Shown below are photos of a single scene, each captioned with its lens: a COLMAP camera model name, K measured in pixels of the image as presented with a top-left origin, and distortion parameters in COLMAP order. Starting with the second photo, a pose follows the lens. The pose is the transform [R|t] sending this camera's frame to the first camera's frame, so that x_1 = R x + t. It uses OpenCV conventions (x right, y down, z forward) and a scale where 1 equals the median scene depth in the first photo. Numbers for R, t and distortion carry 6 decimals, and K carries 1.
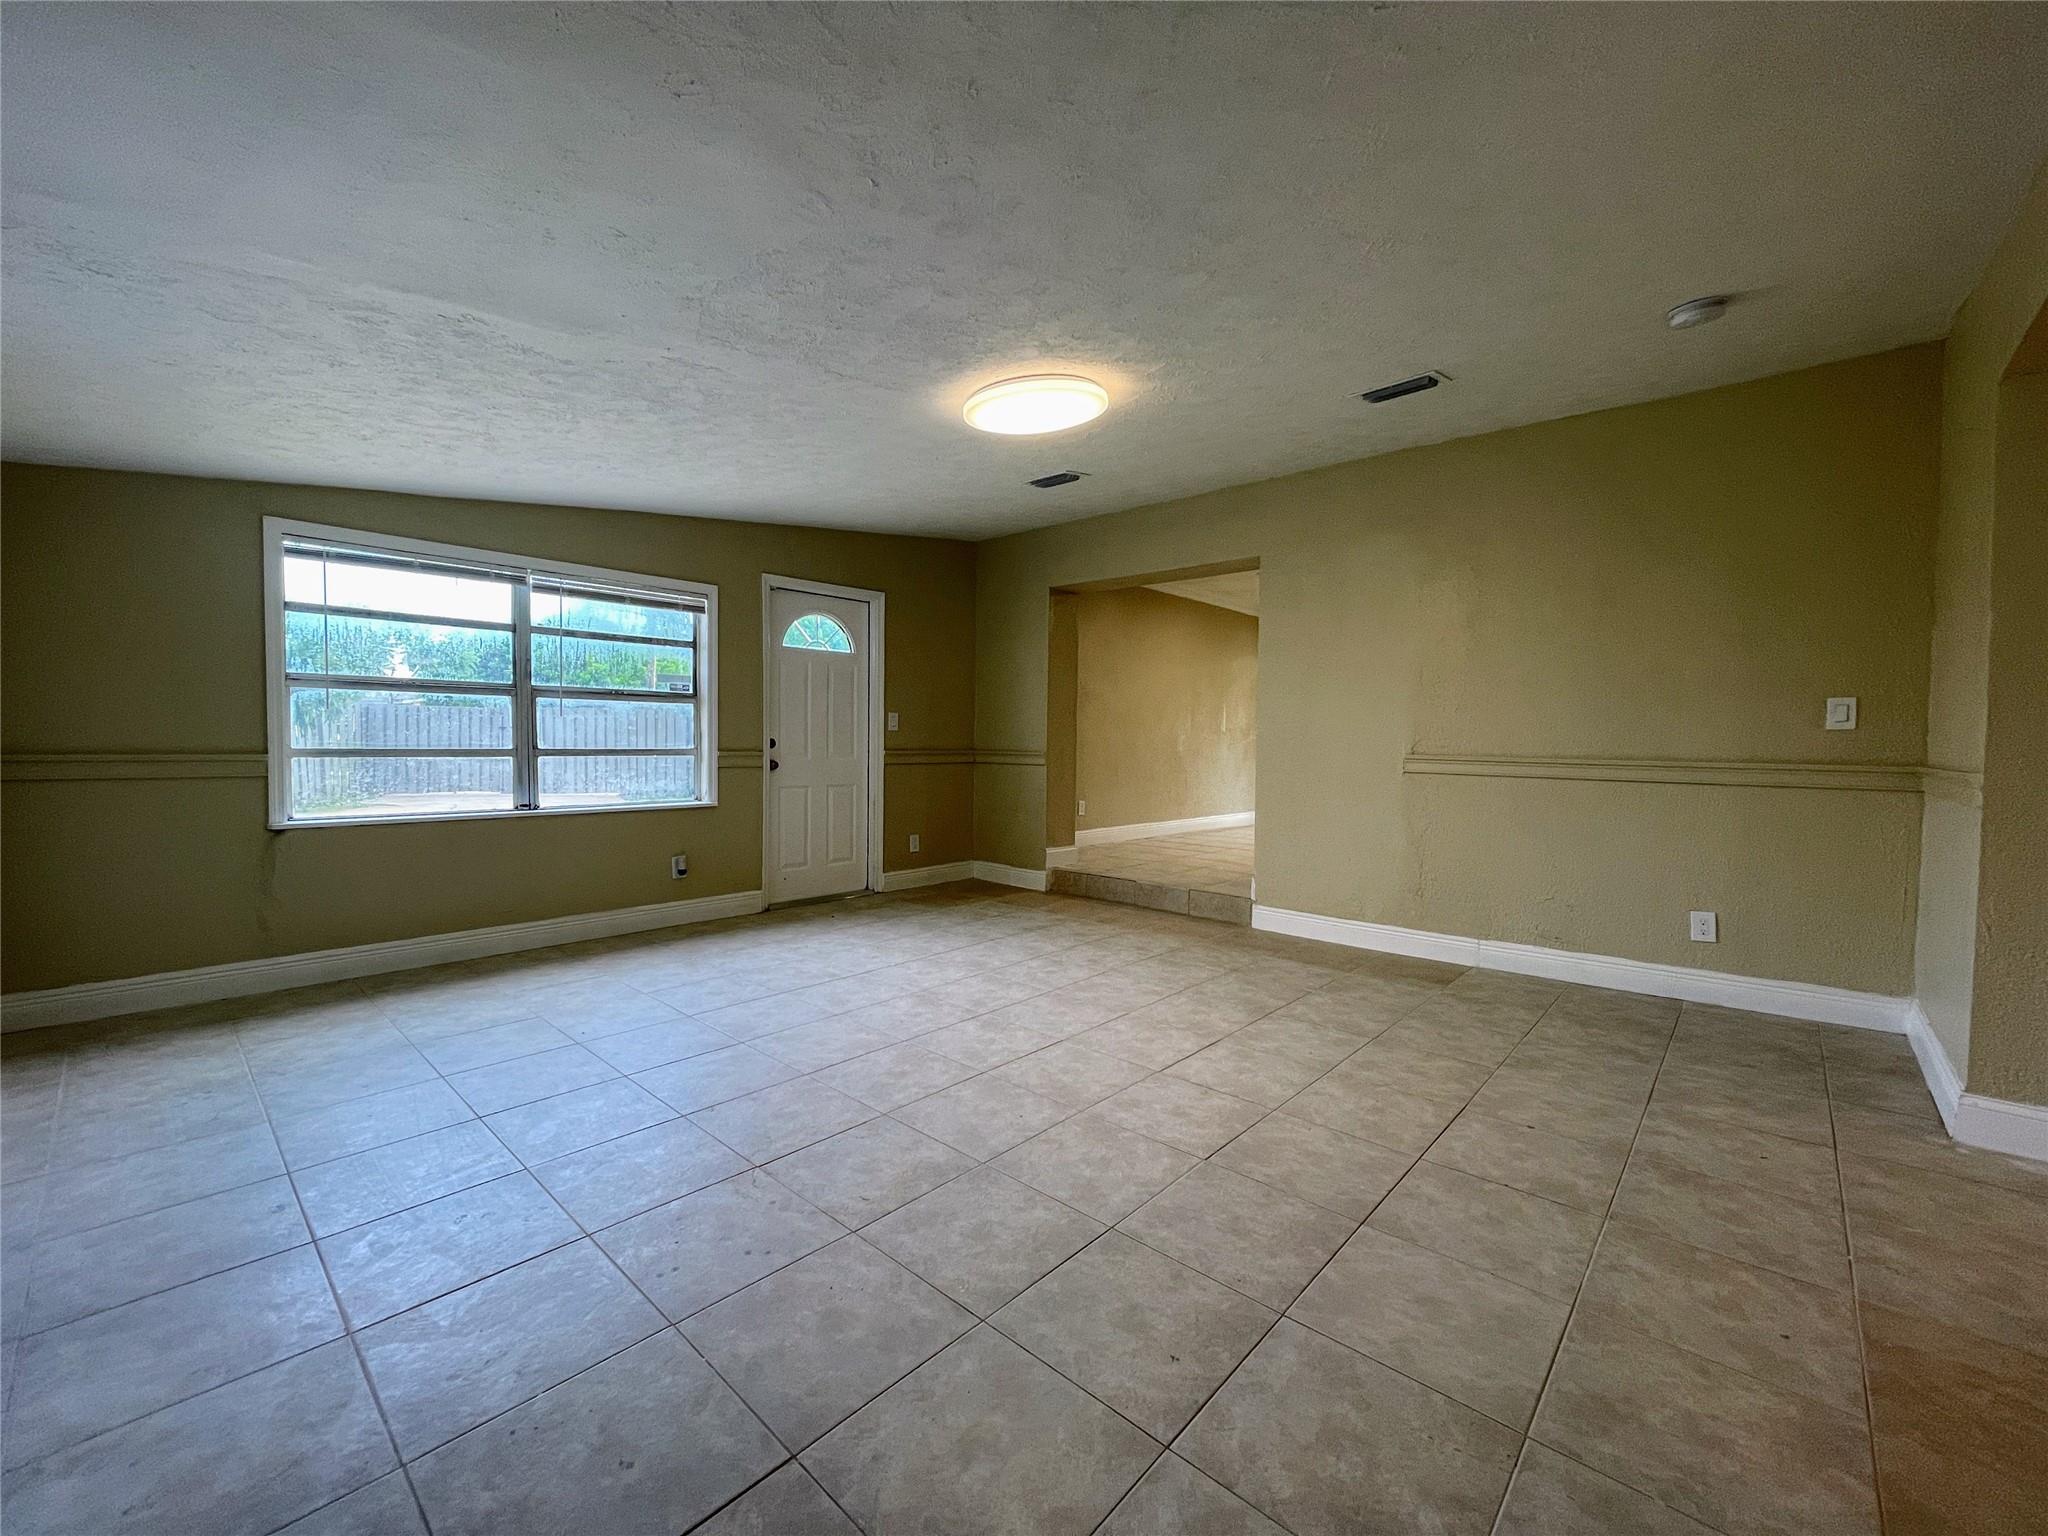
lens RADIAL K [[827.7, 0, 1020.7], [0, 827.7, 766.3], [0, 0, 1]] dist [-0.002455, 0.002308]
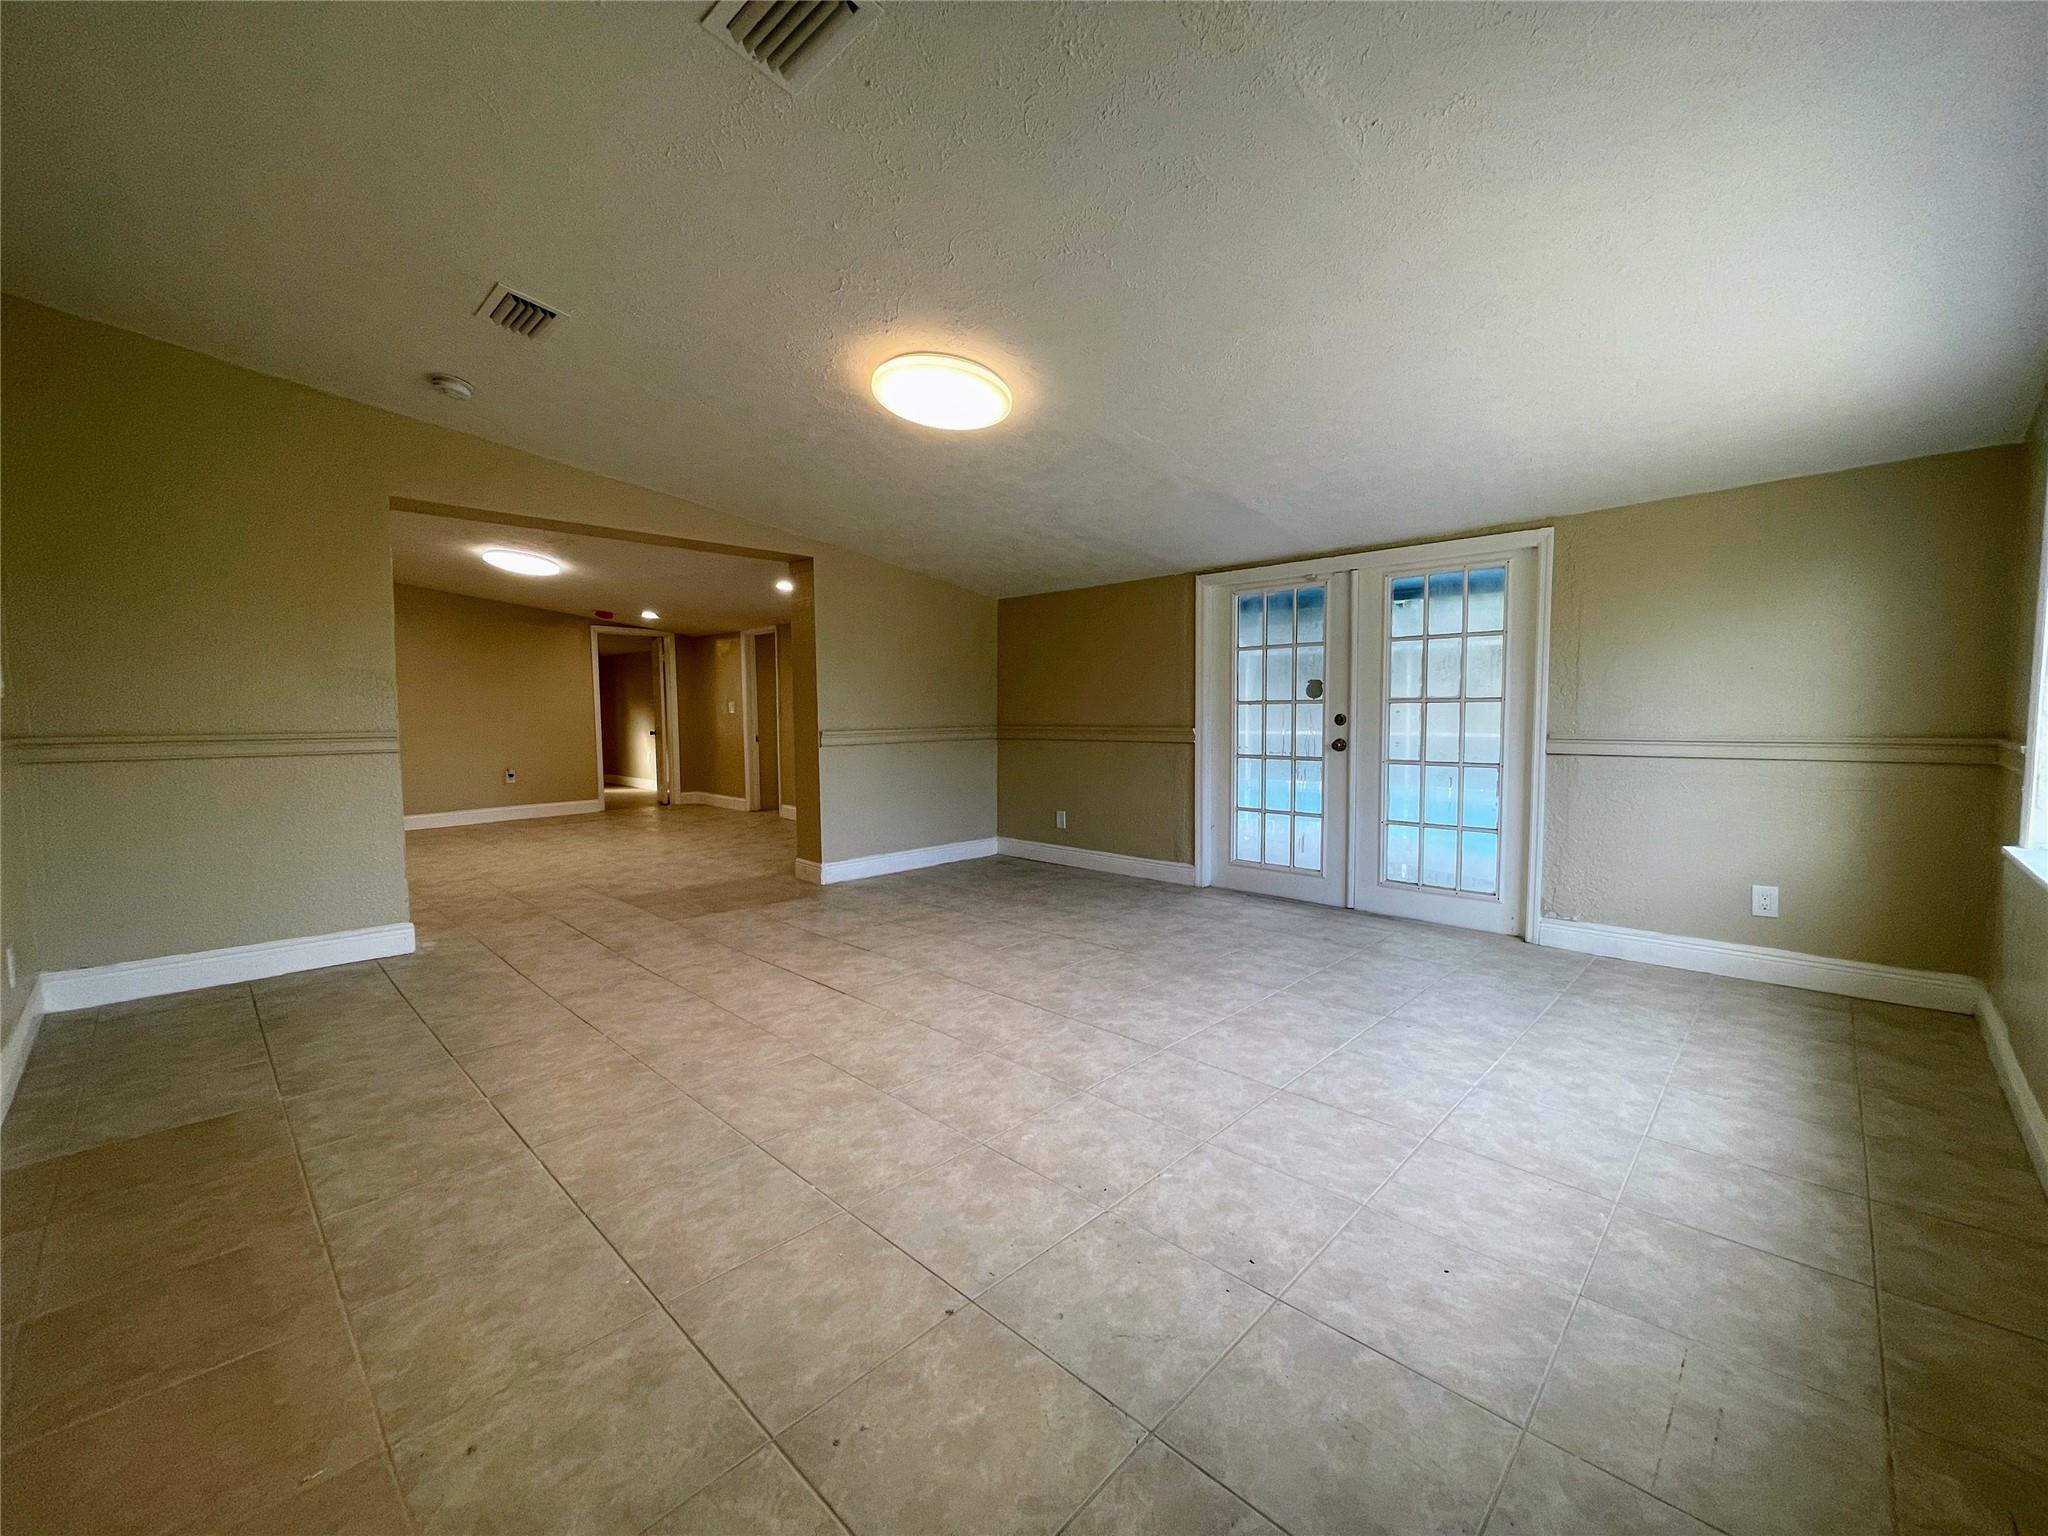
lens RADIAL K [[827.7, 0, 1023.6], [0, 827.7, 771.0], [0, 0, 1]] dist [-0.002455, 0.002308]
pose [[-0.999675, -0.007437, 0.024404, -0.097810], [-0.004847, 0.994512, 0.104512, -0.064895], [-0.025048, 0.104360, -0.994224, 1.798753]]
